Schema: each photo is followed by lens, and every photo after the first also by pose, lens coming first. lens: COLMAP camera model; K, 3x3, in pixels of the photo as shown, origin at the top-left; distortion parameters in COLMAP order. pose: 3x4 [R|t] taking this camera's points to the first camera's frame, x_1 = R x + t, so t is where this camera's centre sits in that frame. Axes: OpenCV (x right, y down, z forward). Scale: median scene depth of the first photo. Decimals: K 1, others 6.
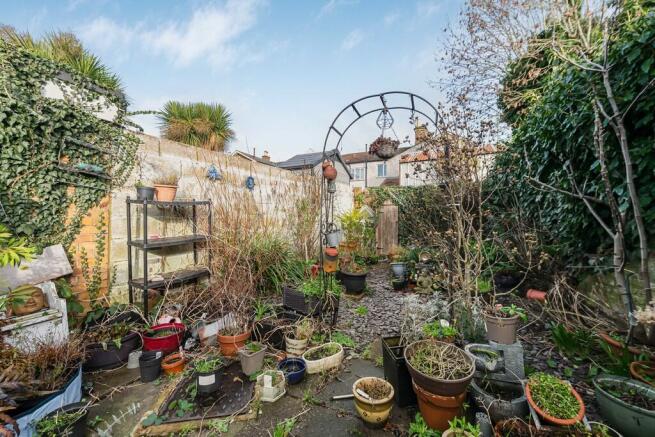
lens RADIAL K [[266.0, 0, 335.4], [0, 266.0, 219.3], [0, 0, 1]] dist [-0.000184, -0.000212]
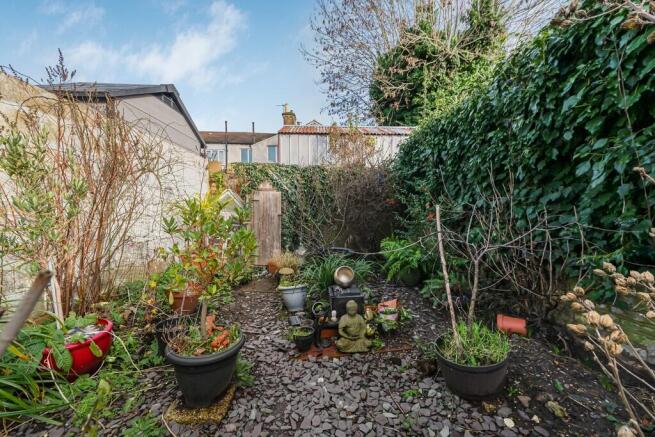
lens RADIAL K [[266.0, 0, 335.4], [0, 266.0, 219.3], [0, 0, 1]] dist [-0.000184, -0.000212]
pose [[0.874926, -0.012171, 0.484104, 0.029822], [0.001688, 0.999755, 0.022084, 0.005049], [-0.484254, -0.018505, 0.874732, 0.345237]]
